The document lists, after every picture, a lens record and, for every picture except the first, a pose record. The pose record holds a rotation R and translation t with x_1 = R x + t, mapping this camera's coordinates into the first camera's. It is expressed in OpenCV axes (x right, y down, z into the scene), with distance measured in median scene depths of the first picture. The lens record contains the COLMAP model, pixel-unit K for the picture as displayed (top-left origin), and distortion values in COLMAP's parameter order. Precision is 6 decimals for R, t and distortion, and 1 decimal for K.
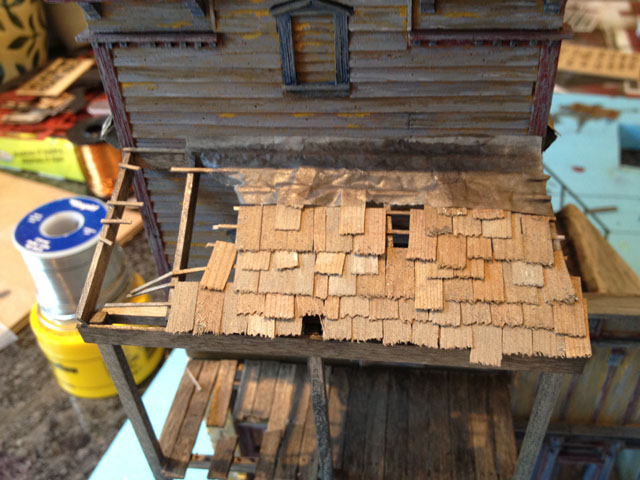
lens RADIAL K [[619.4, 0, 311.5], [0, 619.4, 240.2], [0, 0, 1]] dist [0.122213, -0.347515]
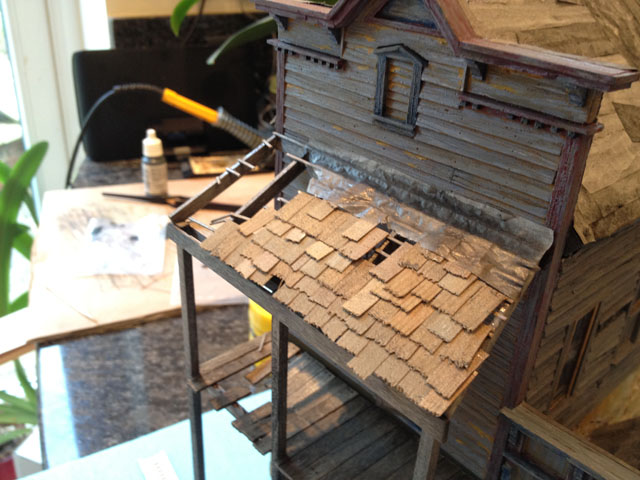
lens RADIAL K [[619.4, 0, 311.5], [0, 619.4, 240.2], [0, 0, 1]] dist [0.122213, -0.347515]
pose [[0.744192, 0.389426, -0.542702, 0.637744], [-0.477286, 0.878415, -0.024165, 0.054001], [0.467307, 0.277008, 0.839578, 0.003105]]
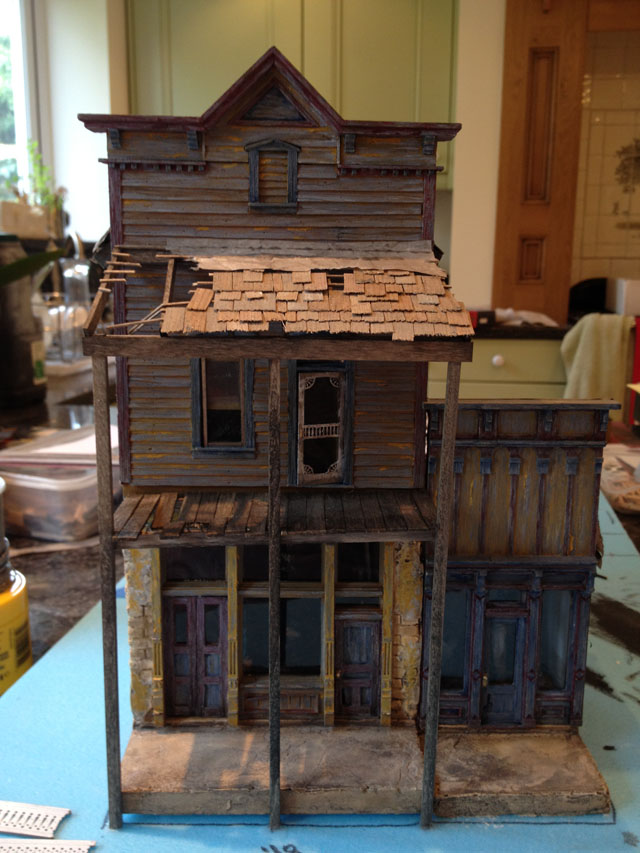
lens RADIAL K [[825.5, 0, 320.0], [0, 825.5, 426.5], [0, 0, 1]] dist [0.122213, -0.347515]
pose [[0.984557, 0.047539, 0.168484, -0.184563], [0.031534, 0.898520, -0.437797, 1.050867], [-0.172199, 0.436350, 0.883146, -0.458444]]
